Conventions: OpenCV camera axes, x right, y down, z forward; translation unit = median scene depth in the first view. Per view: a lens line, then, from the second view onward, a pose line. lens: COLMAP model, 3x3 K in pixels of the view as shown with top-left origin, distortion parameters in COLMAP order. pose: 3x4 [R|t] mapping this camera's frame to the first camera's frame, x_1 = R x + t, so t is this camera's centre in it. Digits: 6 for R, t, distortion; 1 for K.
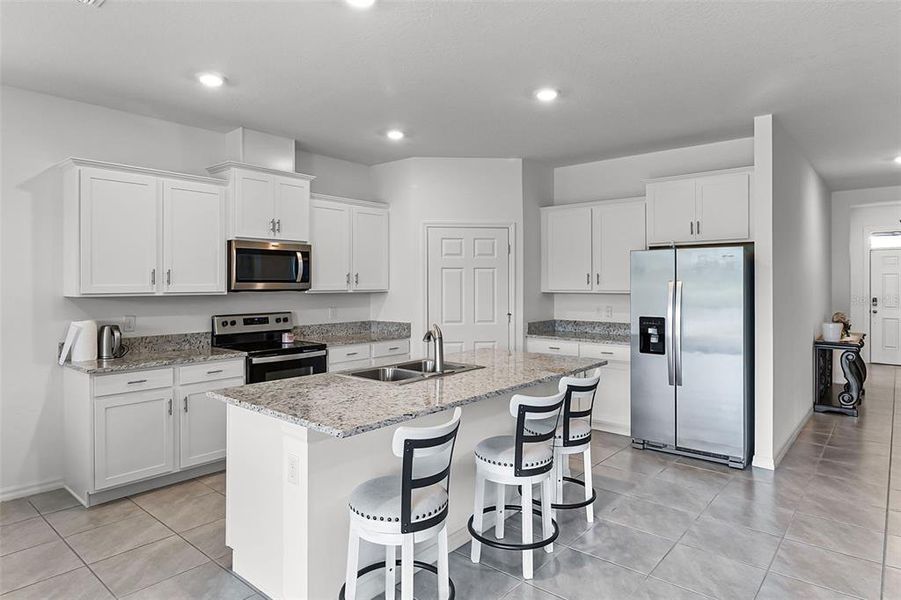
lens RADIAL K [[527.7, 0, 452.4], [0, 527.7, 280.8], [0, 0, 1]] dist [-0.000276, -0.000070]
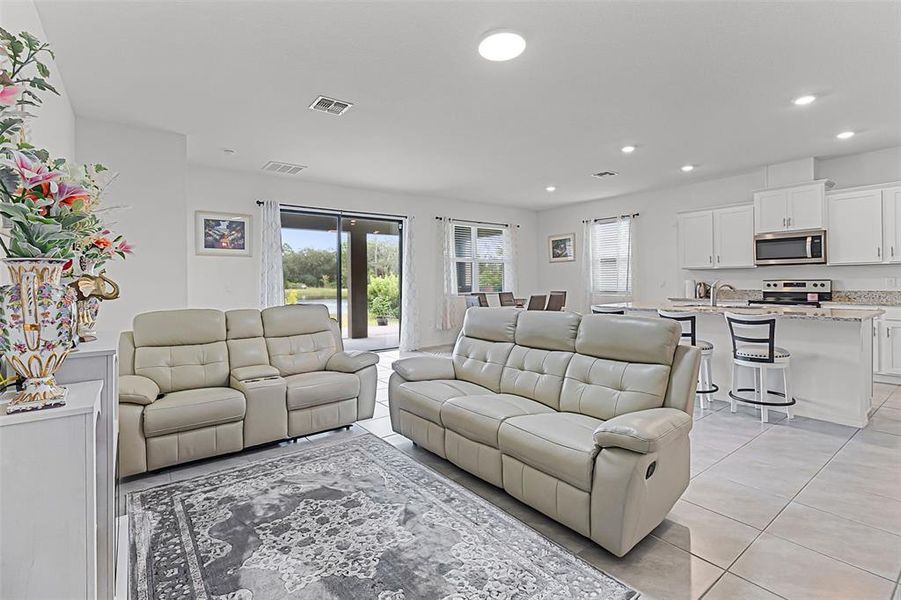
lens RADIAL K [[419.3, 0, 449.5], [0, 419.3, 283.0], [0, 0, 1]] dist [-0.000591, -0.000359]
pose [[-0.221689, 0.007470, -0.975089, 1.051102], [0.016357, 0.999858, 0.003941, 0.051410], [0.974980, -0.015076, -0.221780, 0.308566]]
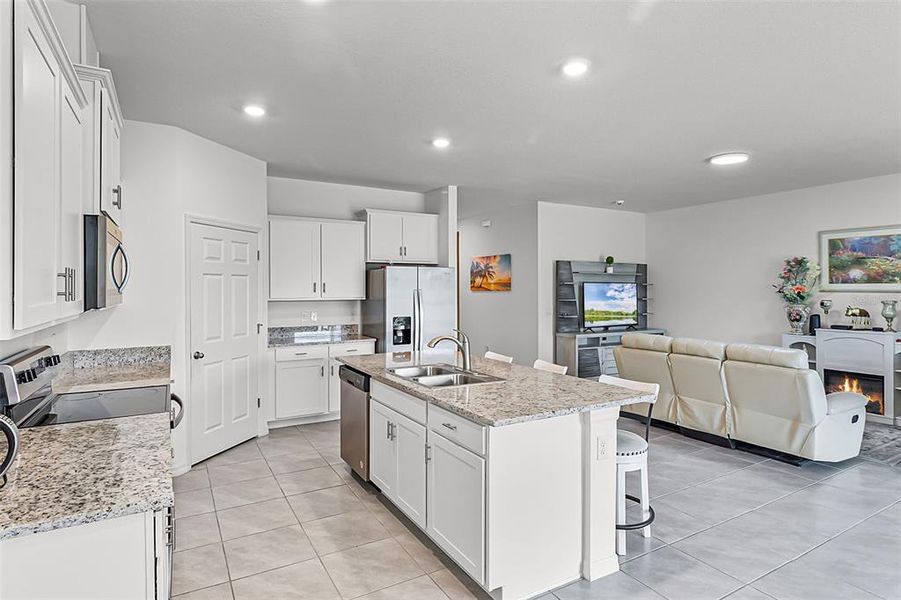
lens RADIAL K [[490.3, 0, 454.4], [0, 490.3, 286.1], [0, 0, 1]] dist [-0.000364, -0.000277]
pose [[0.333671, 0.005233, 0.942675, -0.717637], [-0.004055, 0.999983, -0.004115, -0.003992], [-0.942681, -0.002450, 0.333687, 0.454770]]
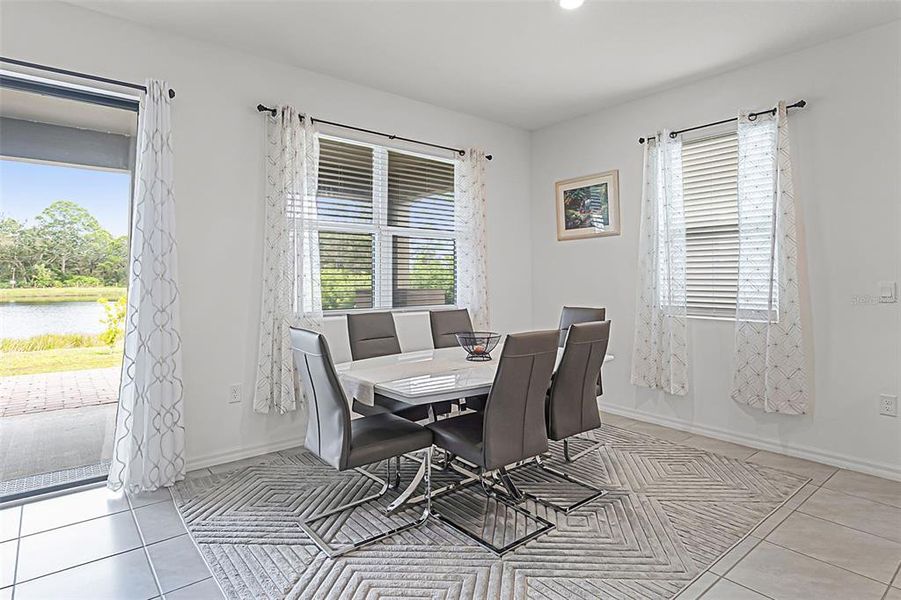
lens RADIAL K [[492.3, 0, 450.3], [0, 492.3, 269.6], [0, 0, 1]] dist [-0.000230, -0.000314]
pose [[-0.183824, -0.013098, -0.982872, 0.083275], [0.008487, 0.999853, -0.014912, 0.047454], [0.982923, -0.011083, -0.183686, 0.296249]]
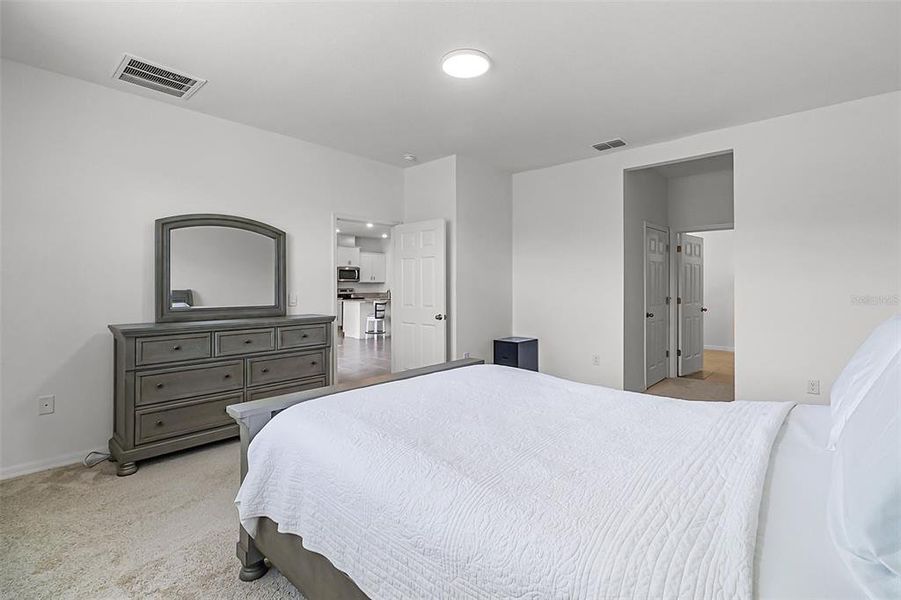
lens RADIAL K [[419.3, 0, 449.5], [0, 419.3, 283.0], [0, 0, 1]] dist [-0.000591, -0.000359]
pose [[0.998999, 0.001911, -0.044684, 0.425400], [-0.001984, 0.999997, -0.001588, 0.030700], [0.044681, 0.001675, 0.999000, -1.654212]]
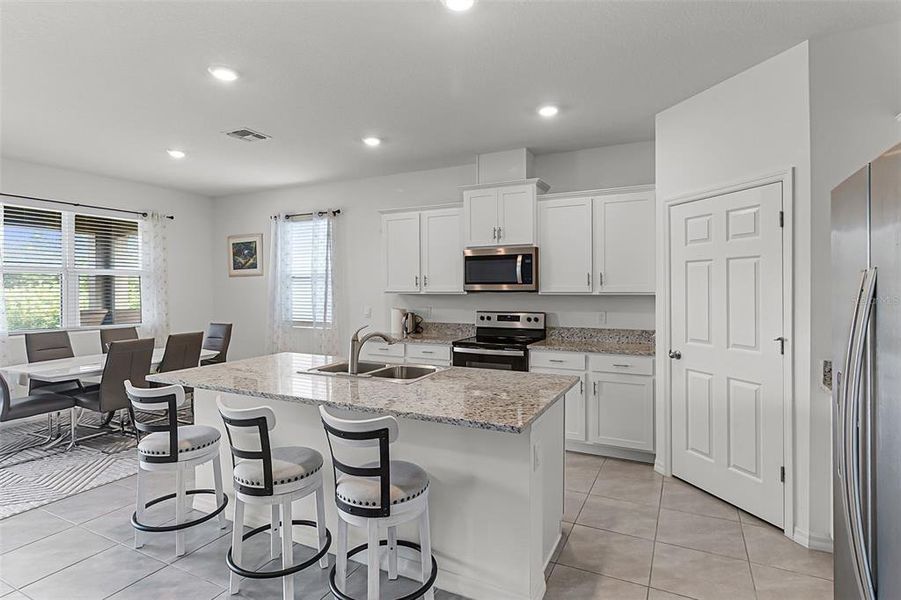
lens RADIAL K [[475.0, 0, 451.3], [0, 475.0, 289.0], [0, 0, 1]] dist [0.016373, -0.000223]
pose [[0.228726, 0.004132, -0.973482, 0.610520], [0.008785, 0.999942, 0.006308, 0.005921], [0.973451, -0.009994, 0.228676, 0.665310]]
